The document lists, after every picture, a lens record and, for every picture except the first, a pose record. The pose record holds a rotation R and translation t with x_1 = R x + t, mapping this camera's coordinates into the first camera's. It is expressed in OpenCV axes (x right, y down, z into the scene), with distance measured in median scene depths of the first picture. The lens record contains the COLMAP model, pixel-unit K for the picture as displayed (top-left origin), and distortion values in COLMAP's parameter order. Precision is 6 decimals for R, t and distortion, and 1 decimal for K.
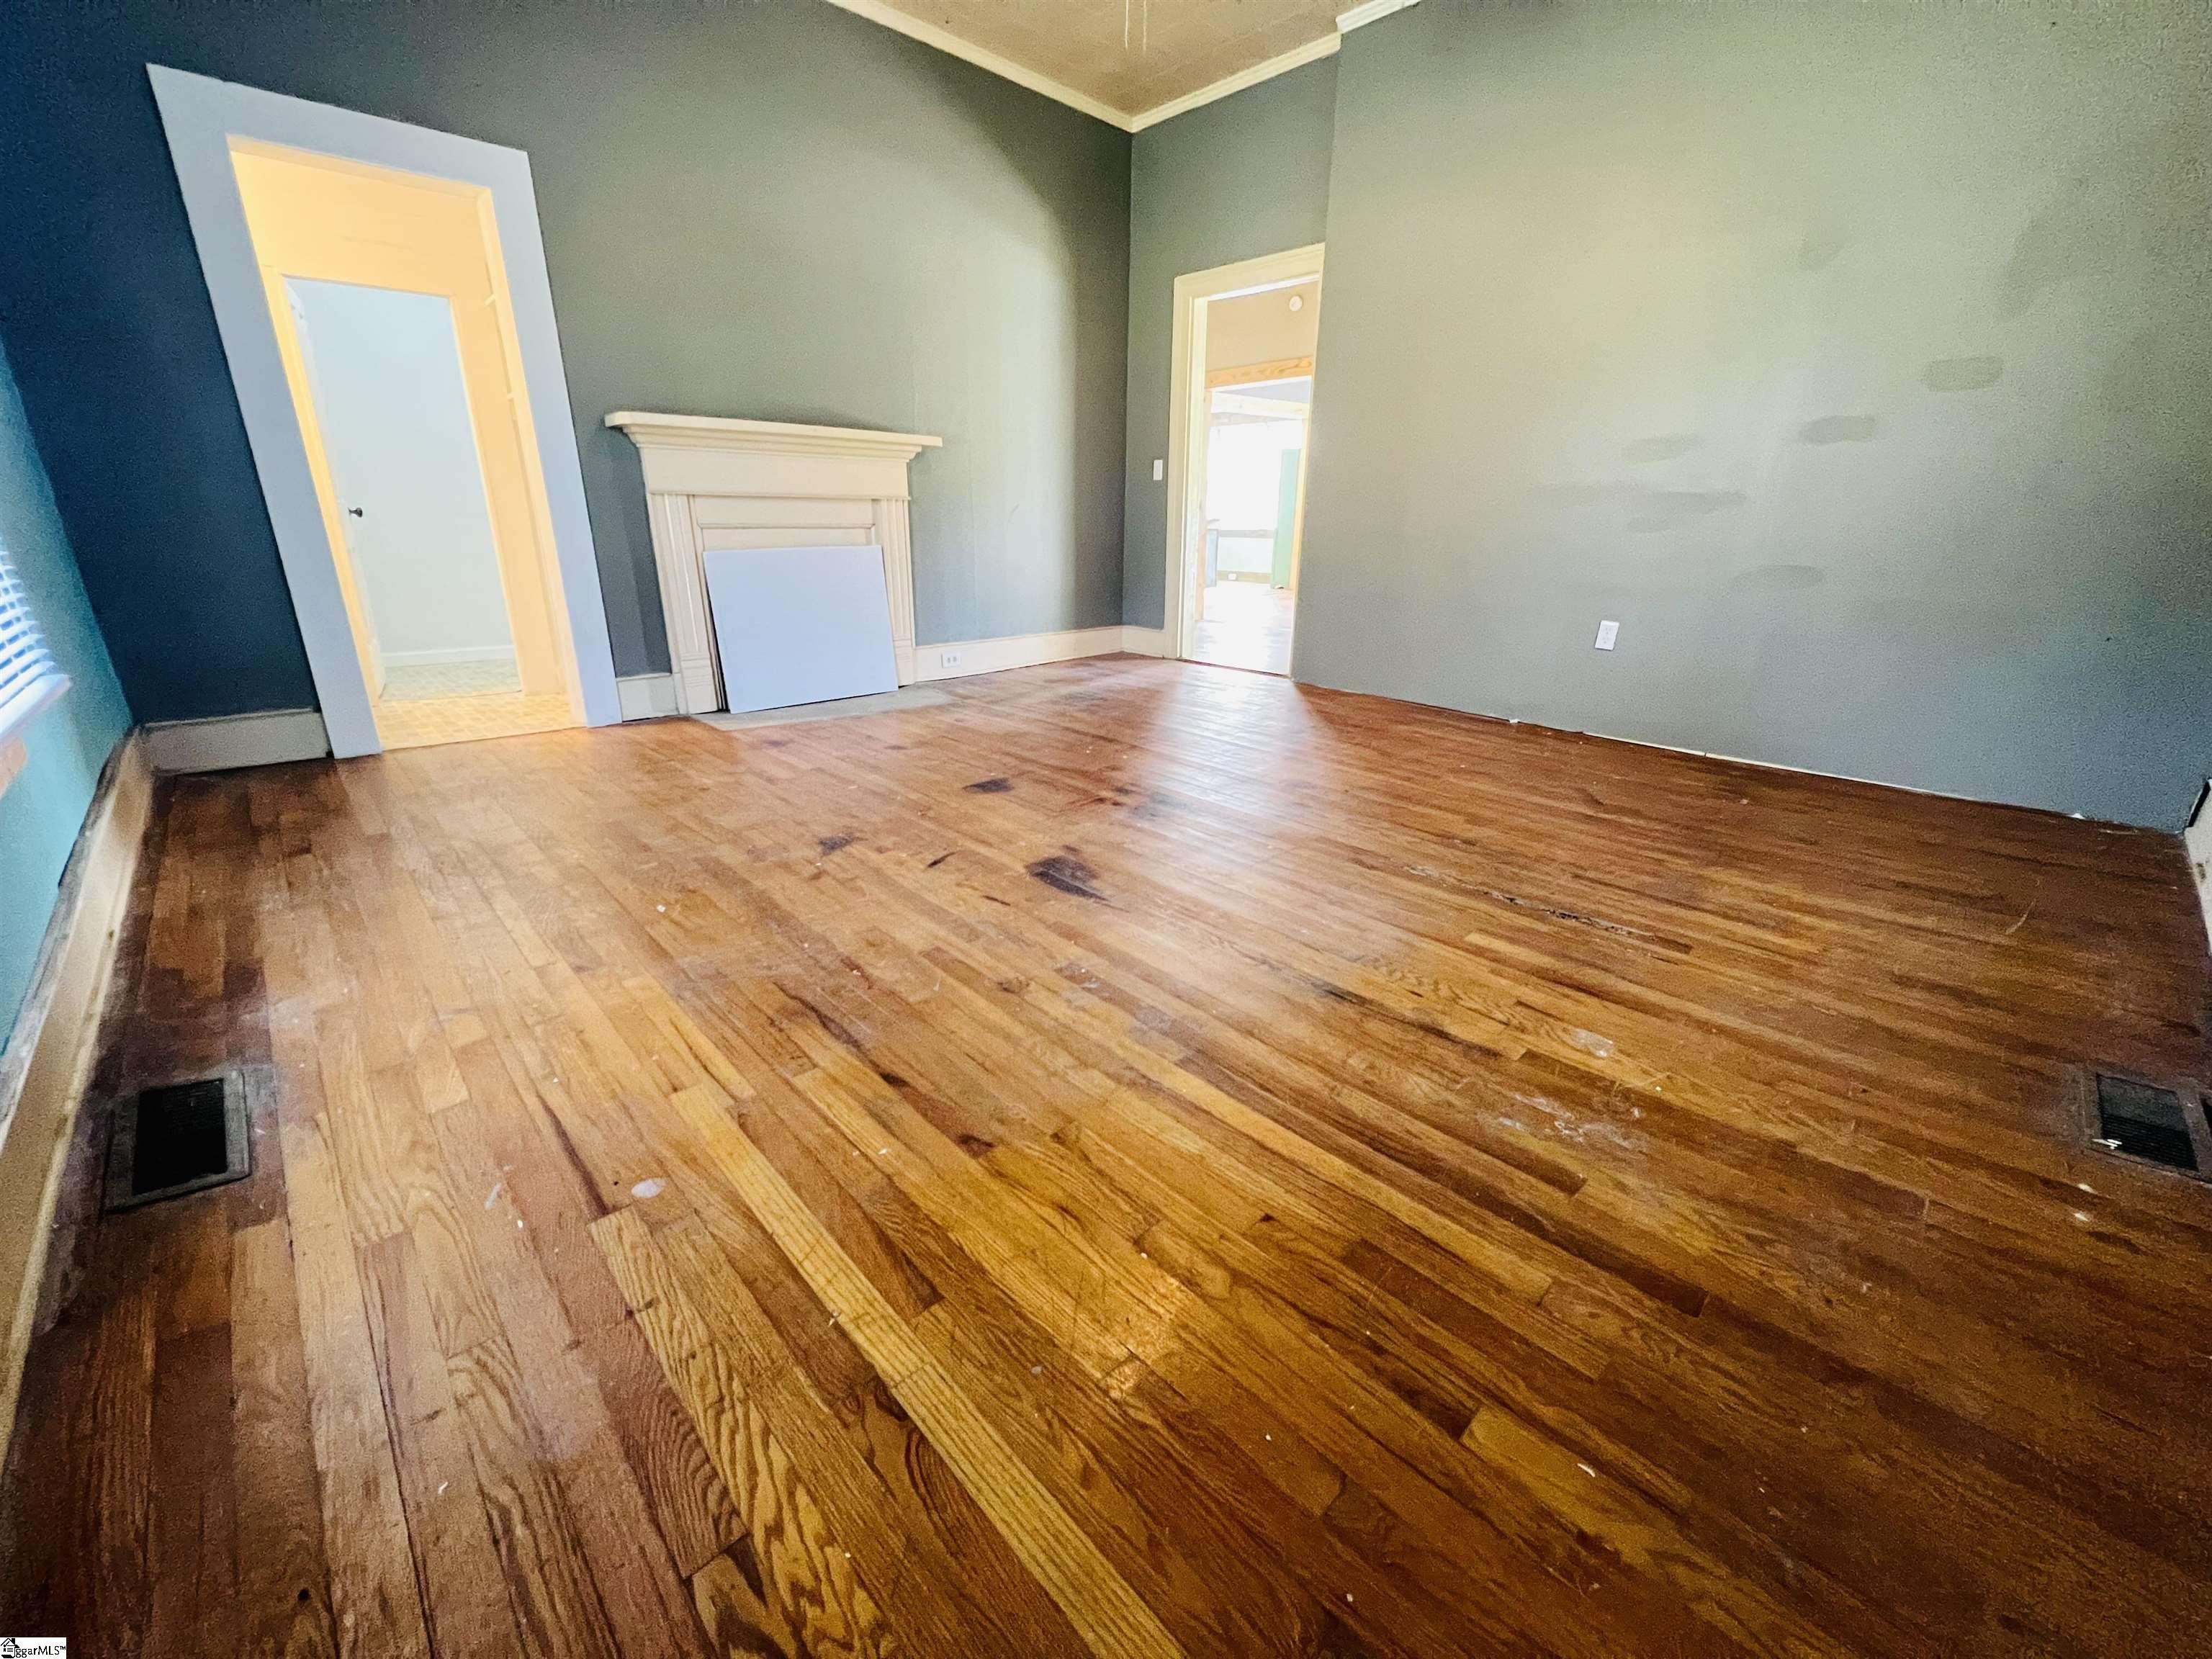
lens RADIAL K [[881.1, 0, 1103.5], [0, 881.1, 829.0], [0, 0, 1]] dist [-0.000375, 0.000375]
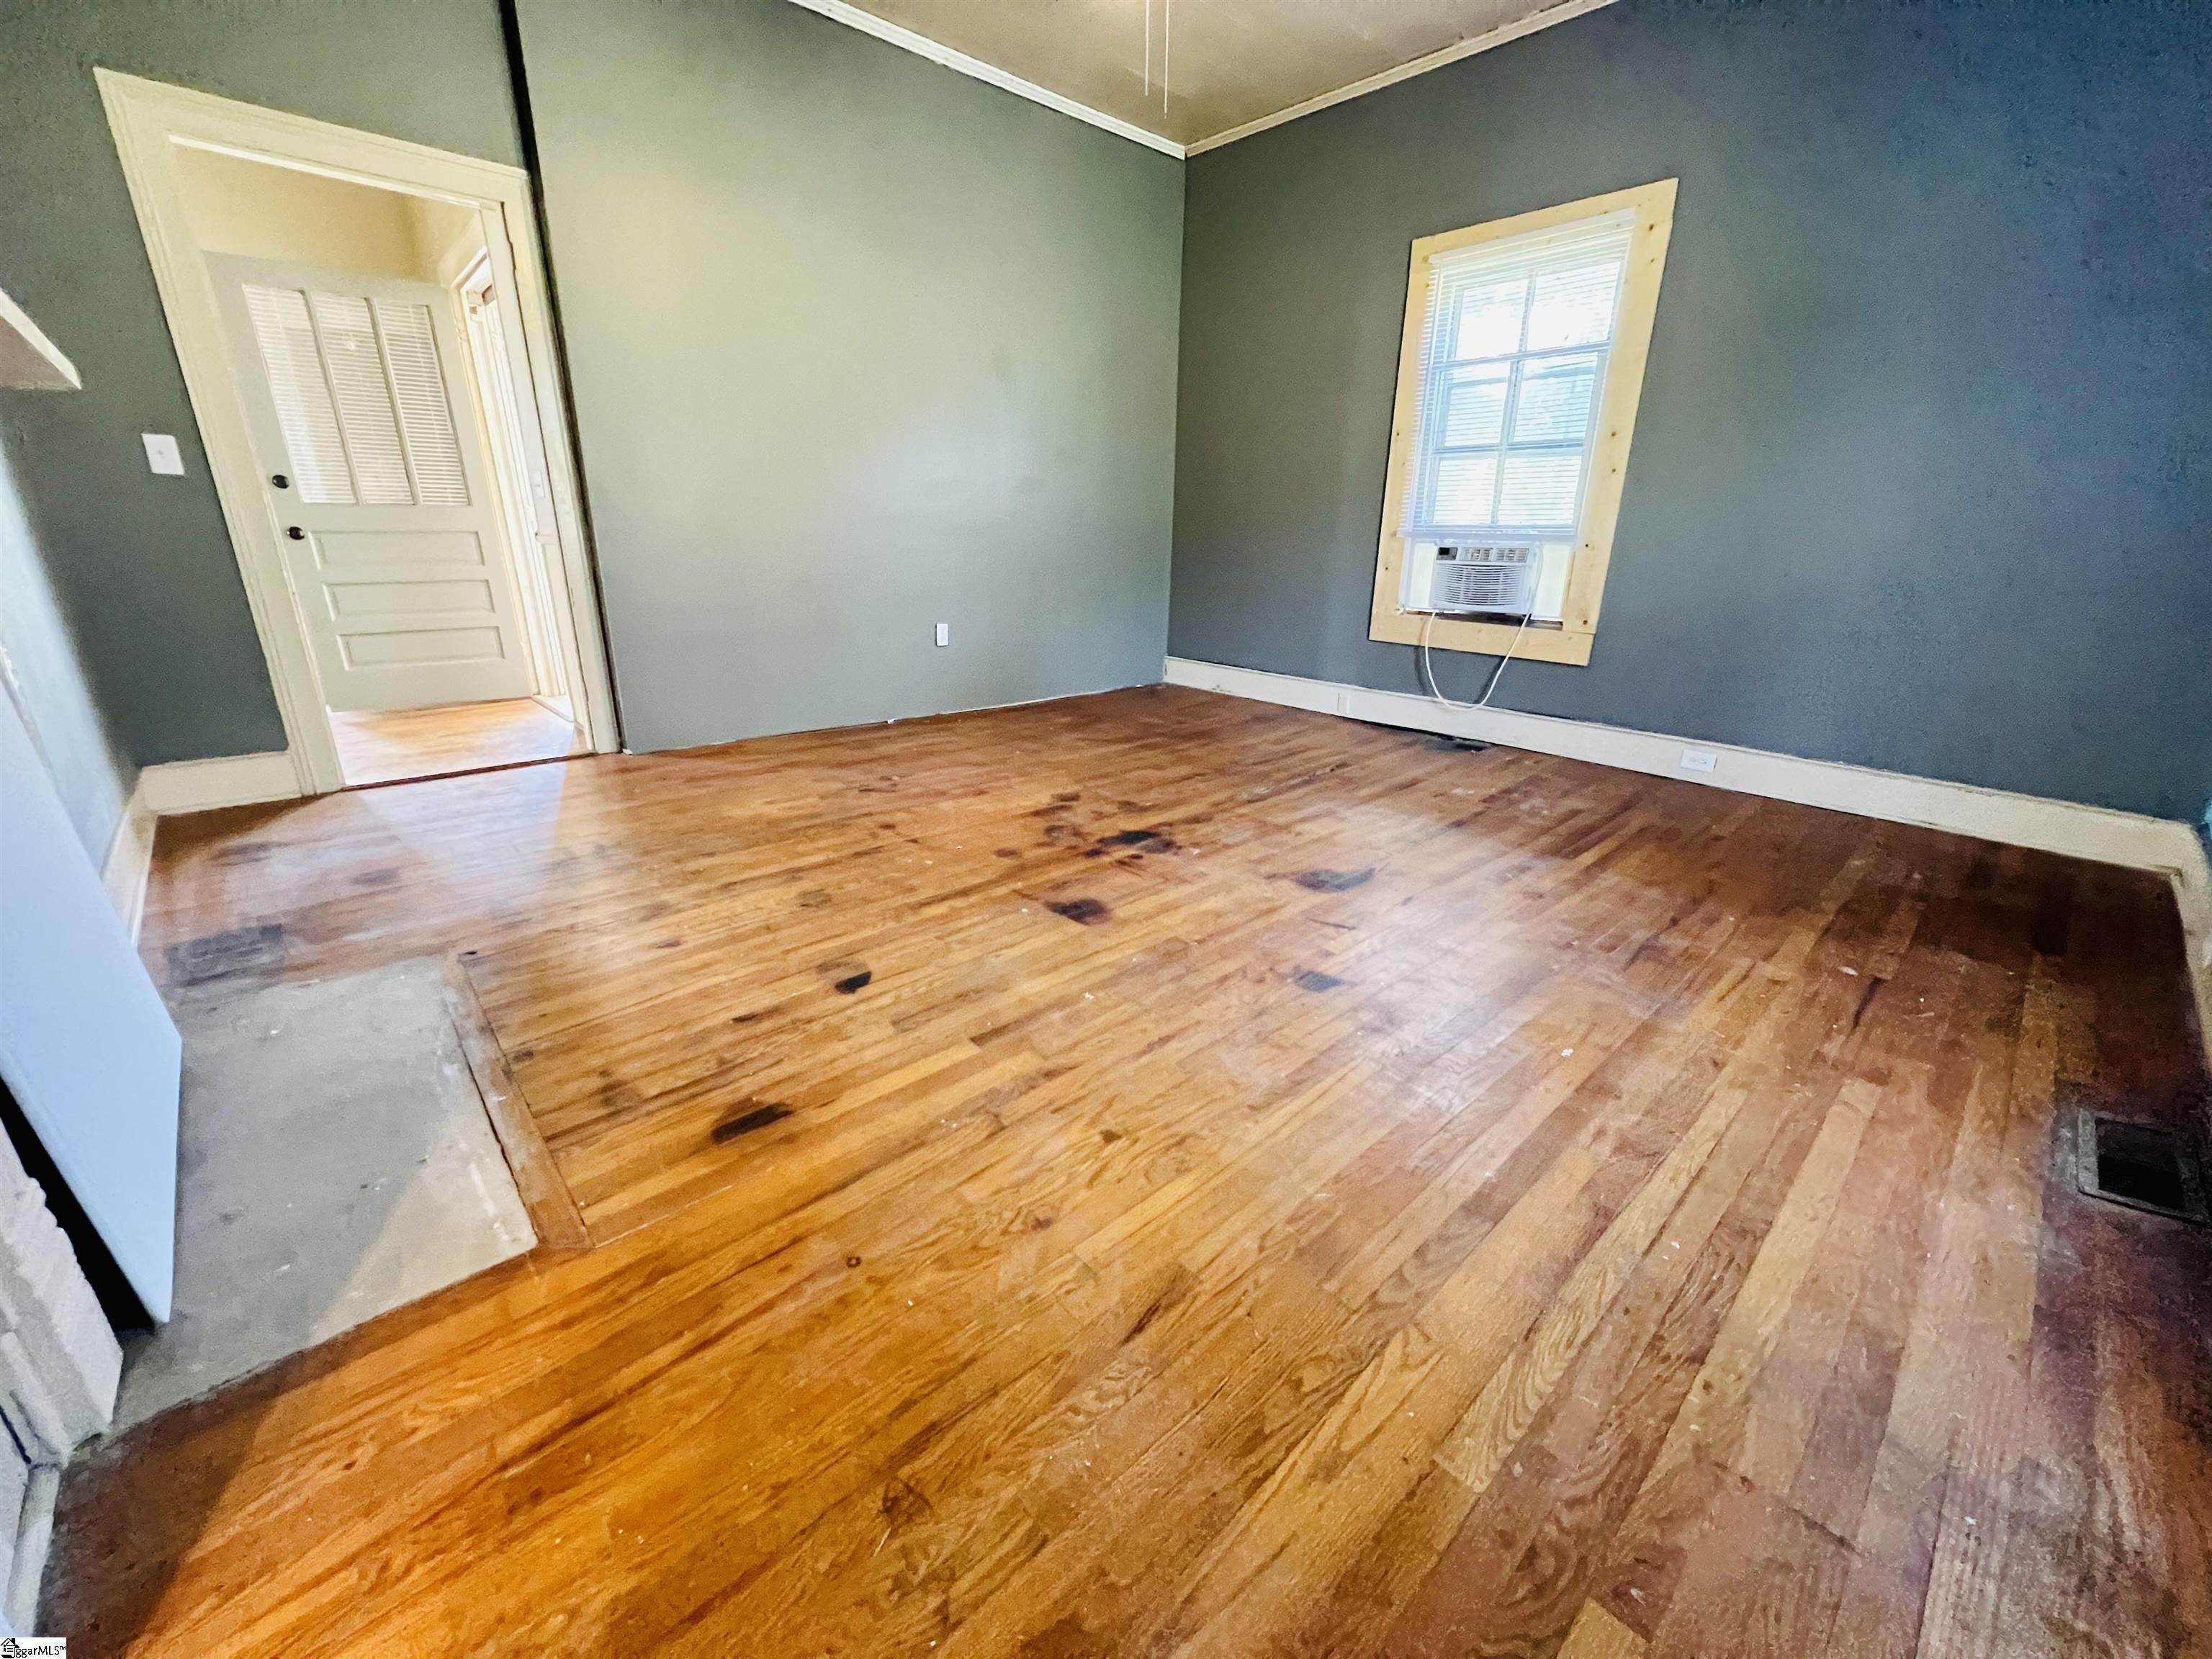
lens RADIAL K [[881.1, 0, 1102.9], [0, 881.1, 829.3], [0, 0, 1]] dist [-0.000375, 0.000375]
pose [[0.008461, -0.338797, 0.940821, -1.039208], [0.315665, 0.893651, 0.318972, -0.440929], [-0.948833, 0.294286, 0.114508, 1.054768]]
